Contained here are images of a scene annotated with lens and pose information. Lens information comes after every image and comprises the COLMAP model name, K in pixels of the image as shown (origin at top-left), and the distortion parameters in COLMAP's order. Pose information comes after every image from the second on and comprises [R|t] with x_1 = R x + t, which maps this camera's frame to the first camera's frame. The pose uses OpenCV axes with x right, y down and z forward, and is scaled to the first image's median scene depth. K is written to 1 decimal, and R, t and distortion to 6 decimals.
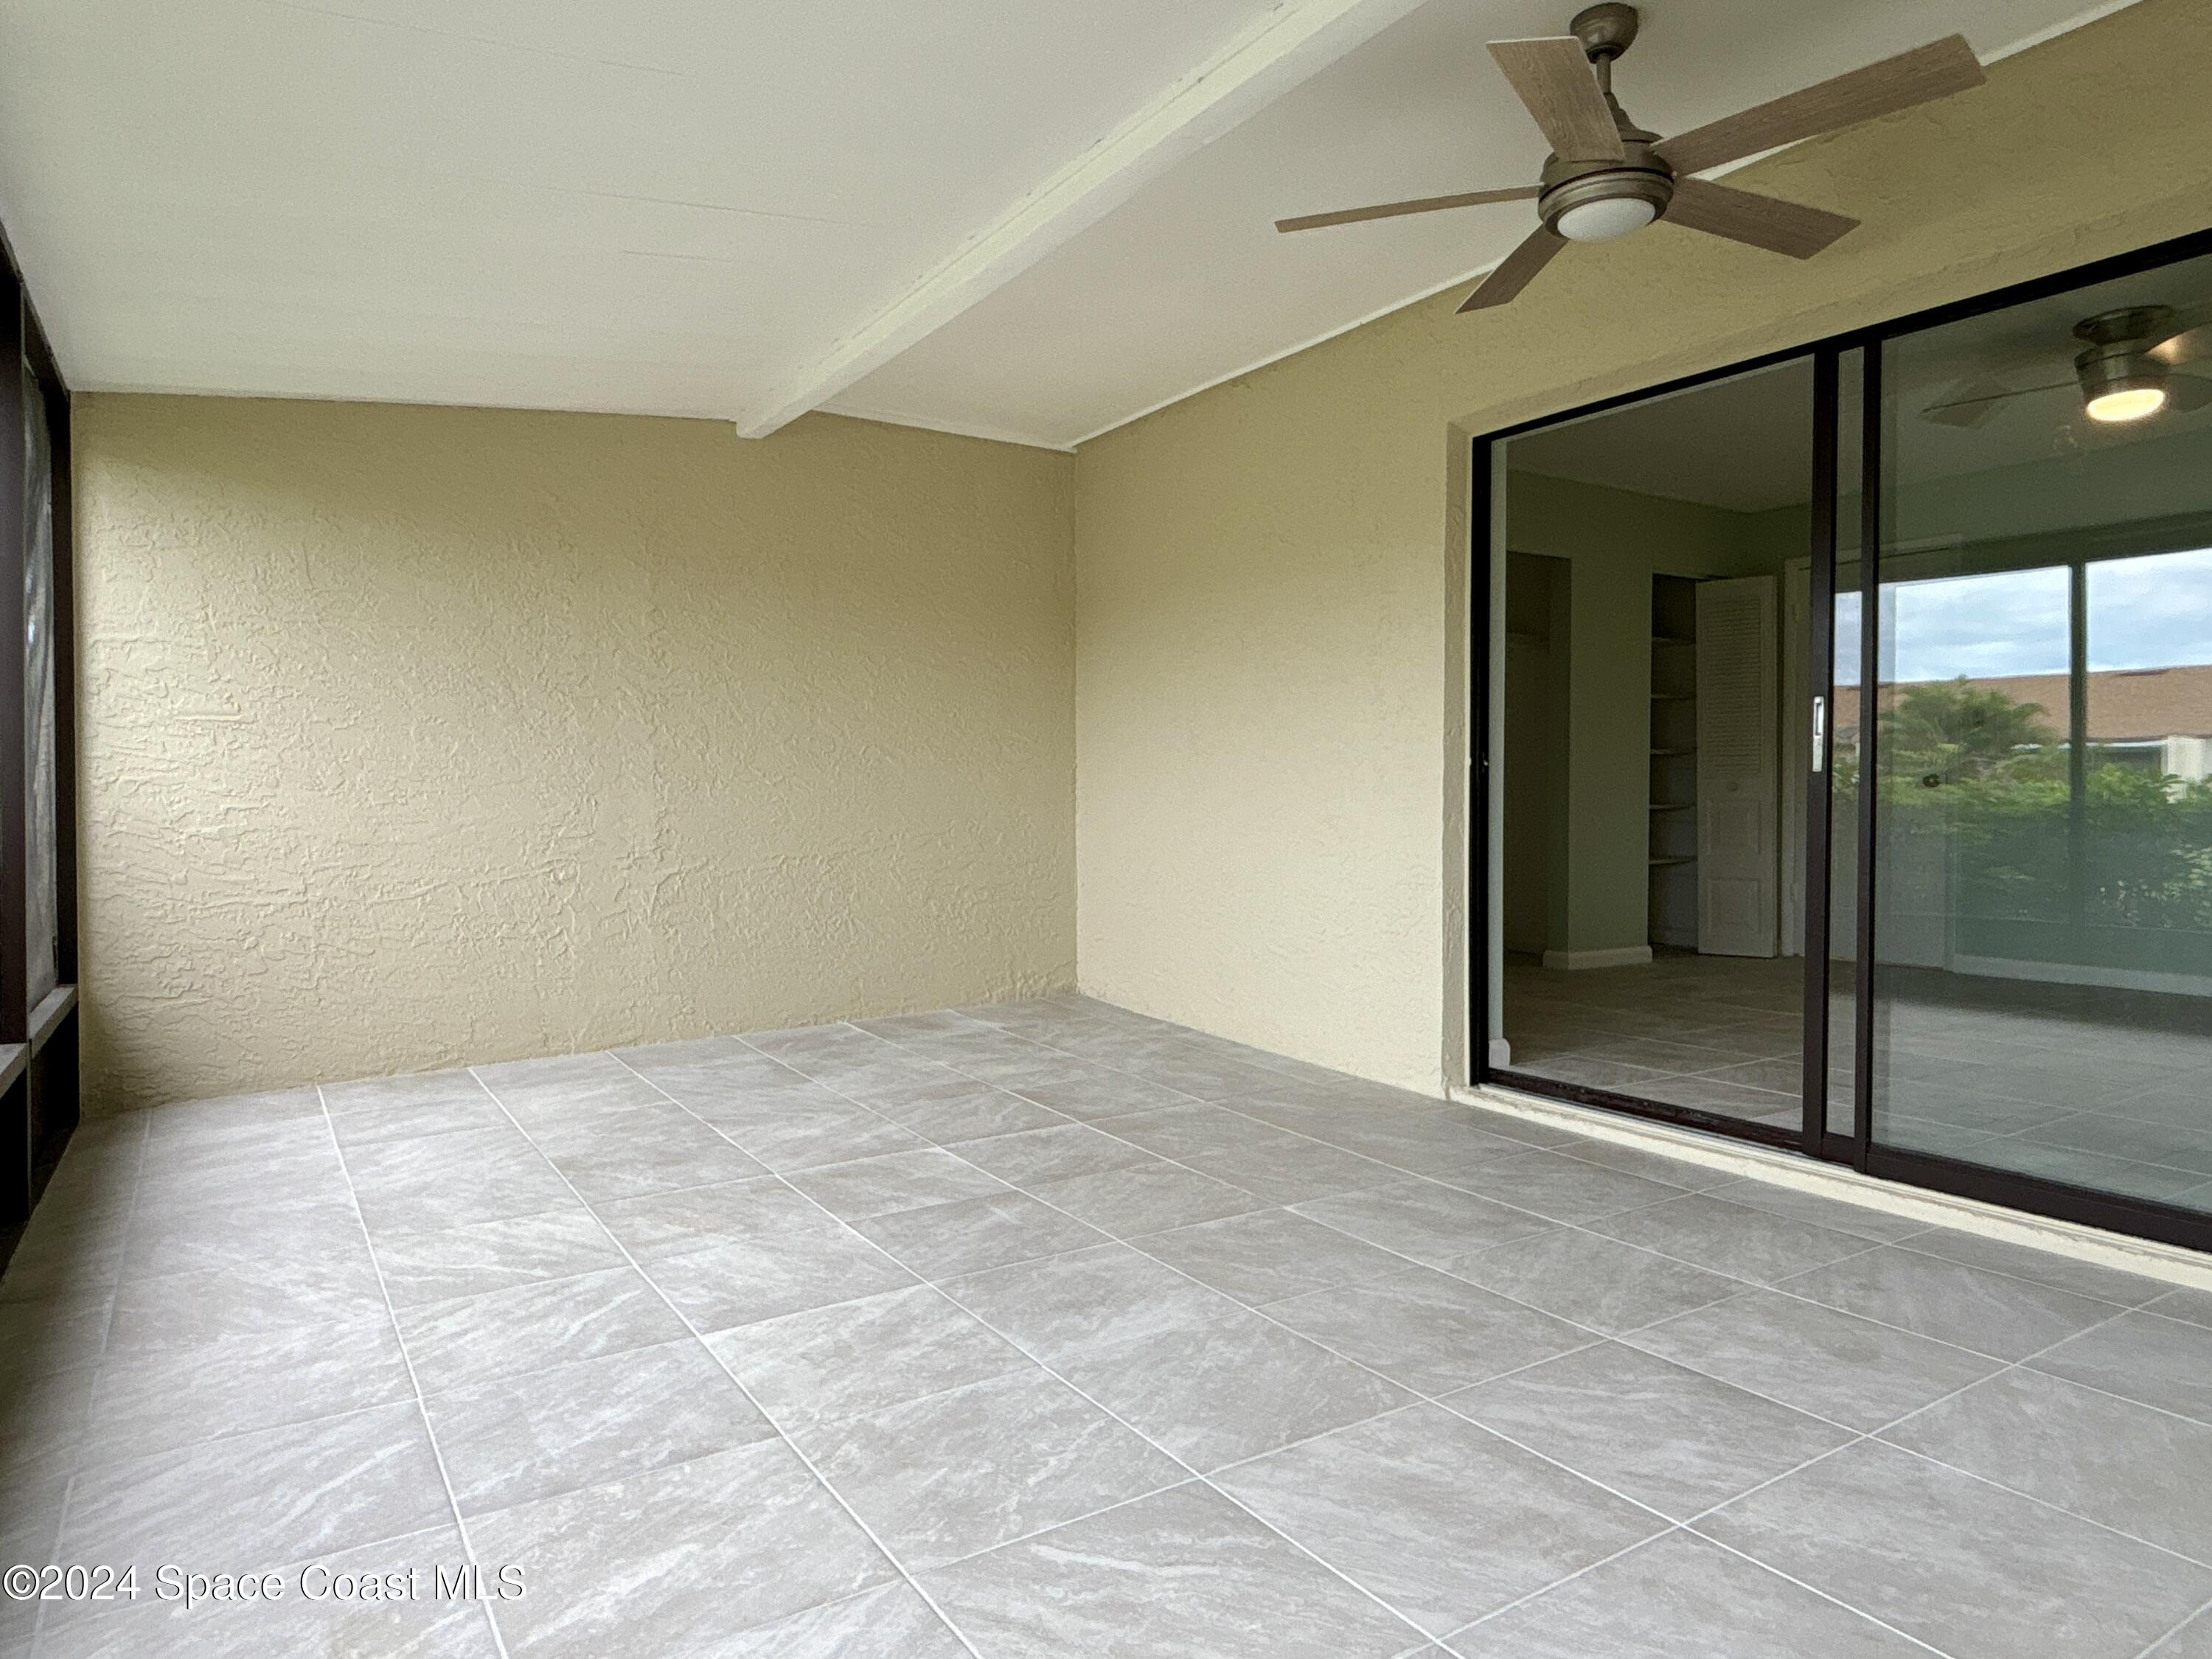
lens RADIAL K [[1355.9, 0, 1112.2], [0, 1355.9, 836.6], [0, 0, 1]] dist [-0.012151, -0.002481]
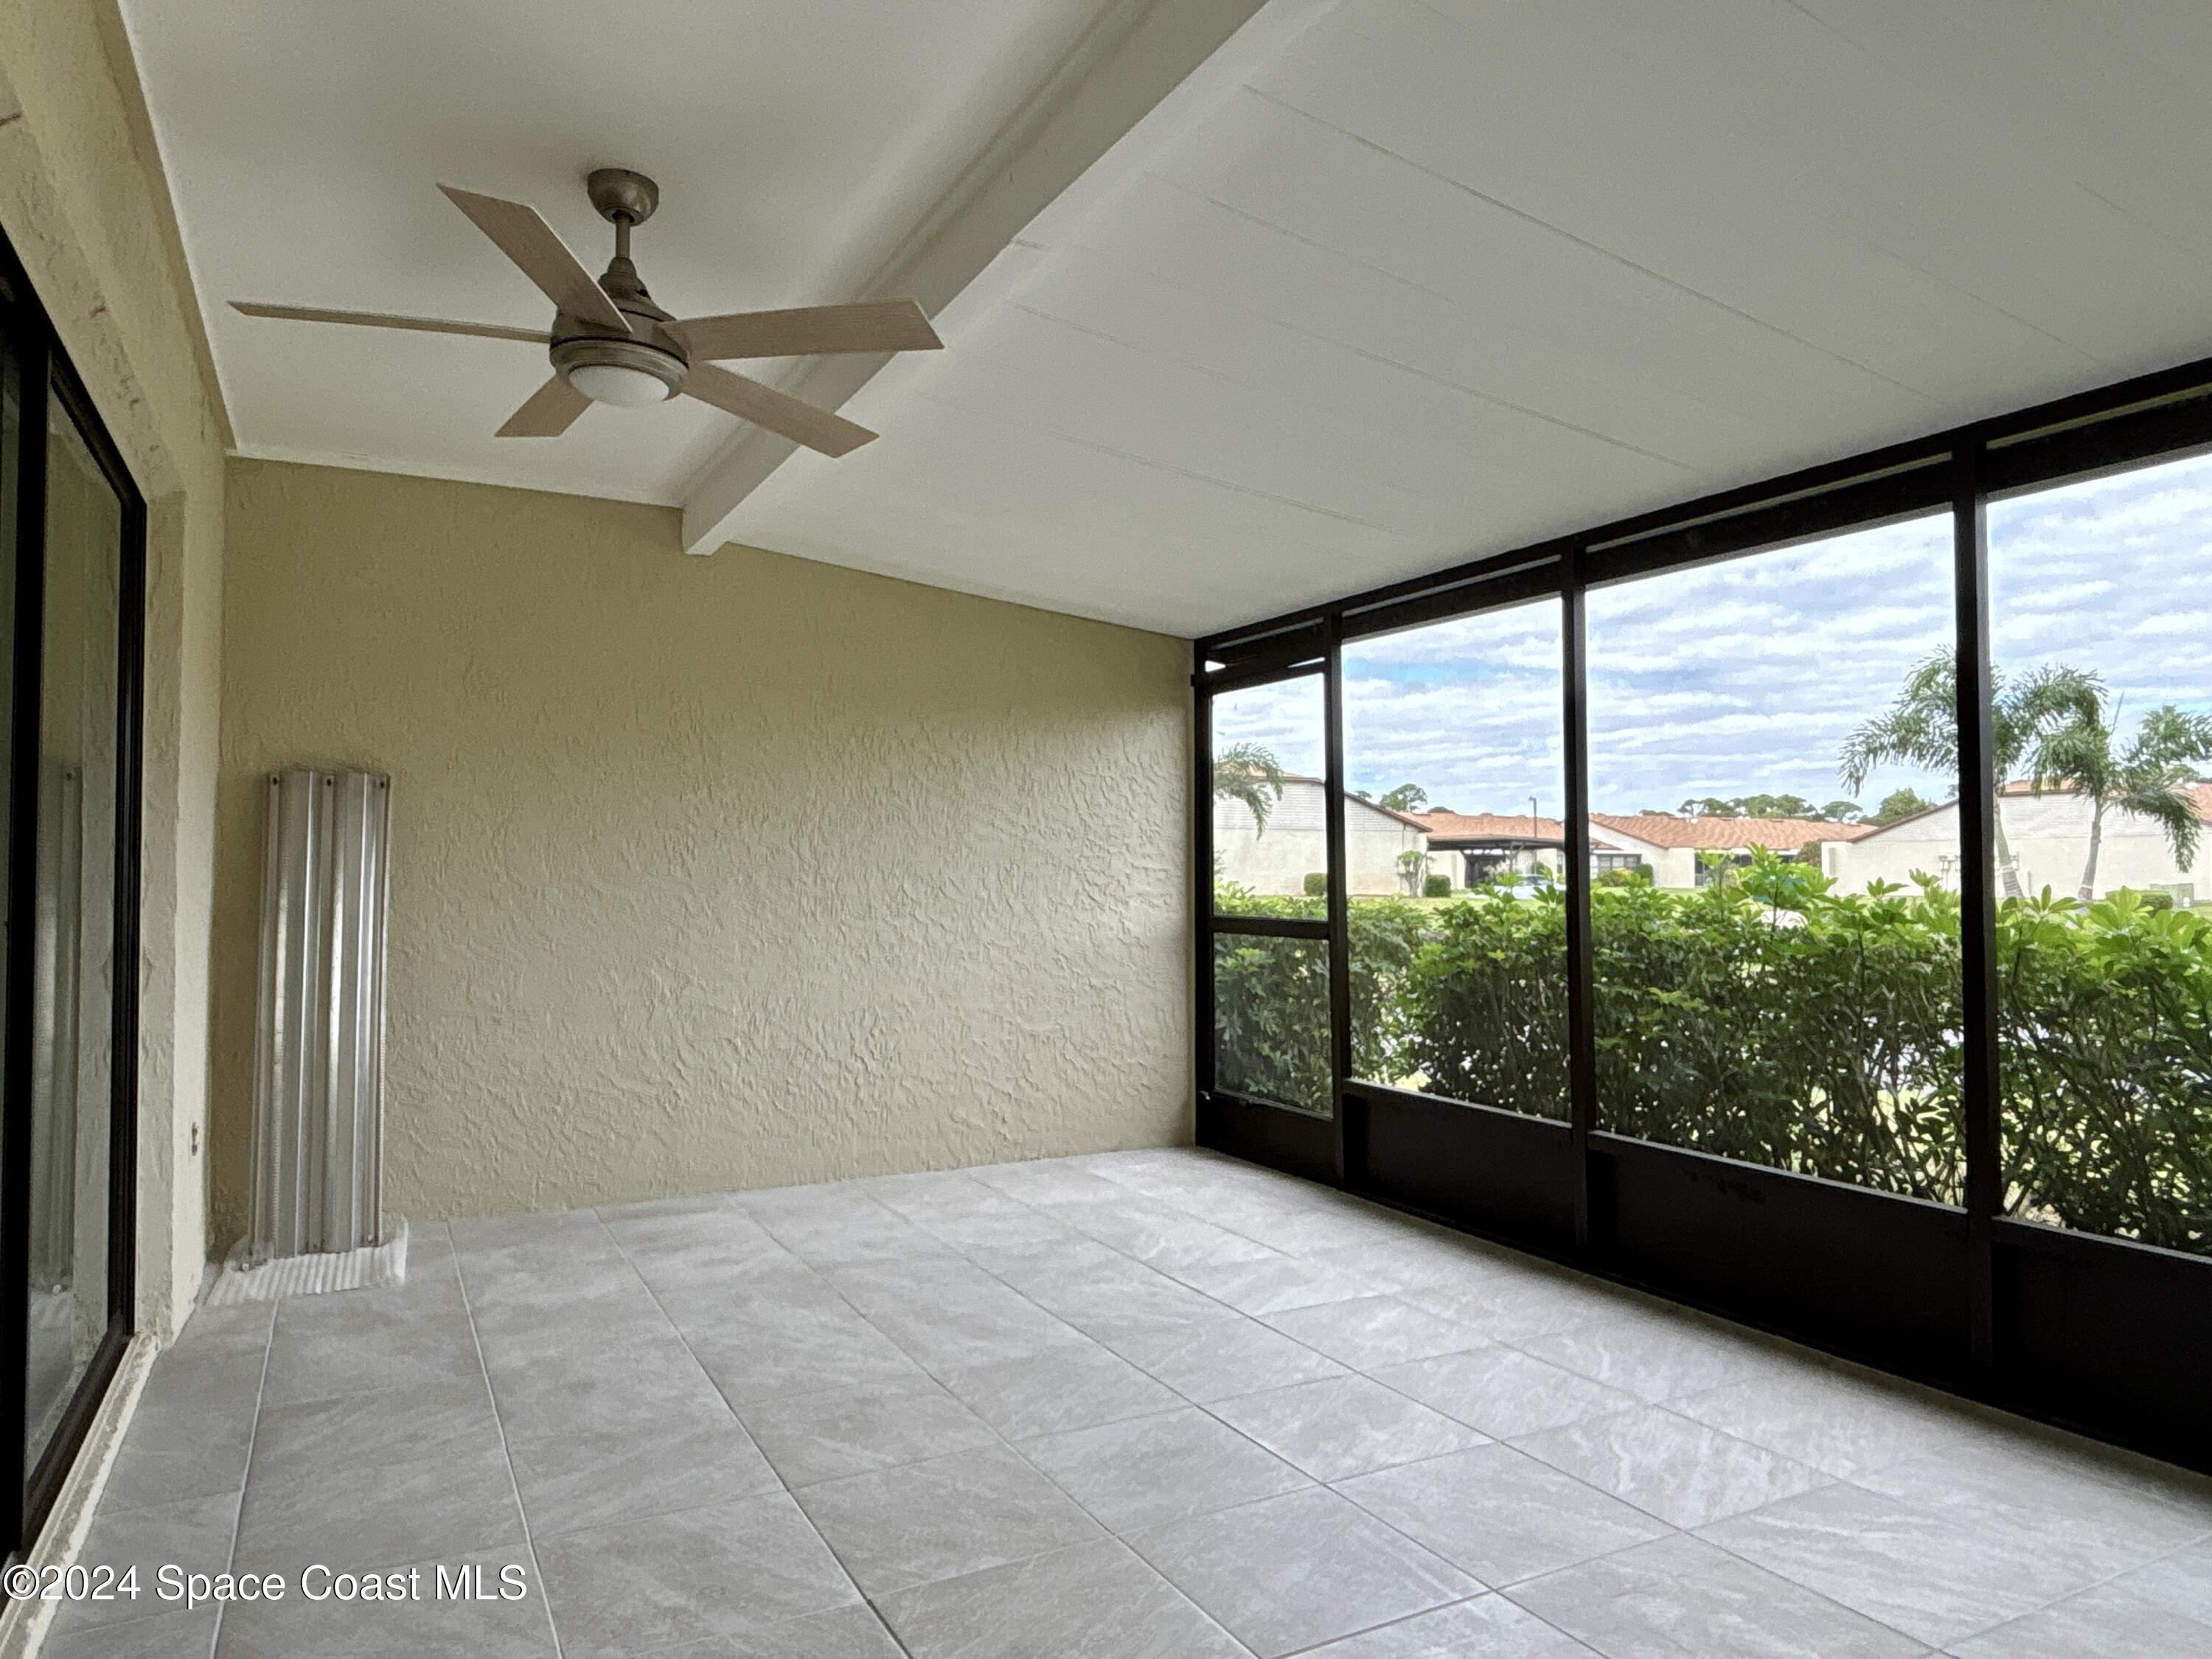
lens RADIAL K [[1355.9, 0, 1112.2], [0, 1355.9, 836.6], [0, 0, 1]] dist [-0.012151, -0.002481]
pose [[-0.997463, 0.003528, 0.071104, -0.062162], [0.003740, 0.999989, 0.002848, -0.144735], [-0.071094, 0.003107, -0.997465, 2.125477]]
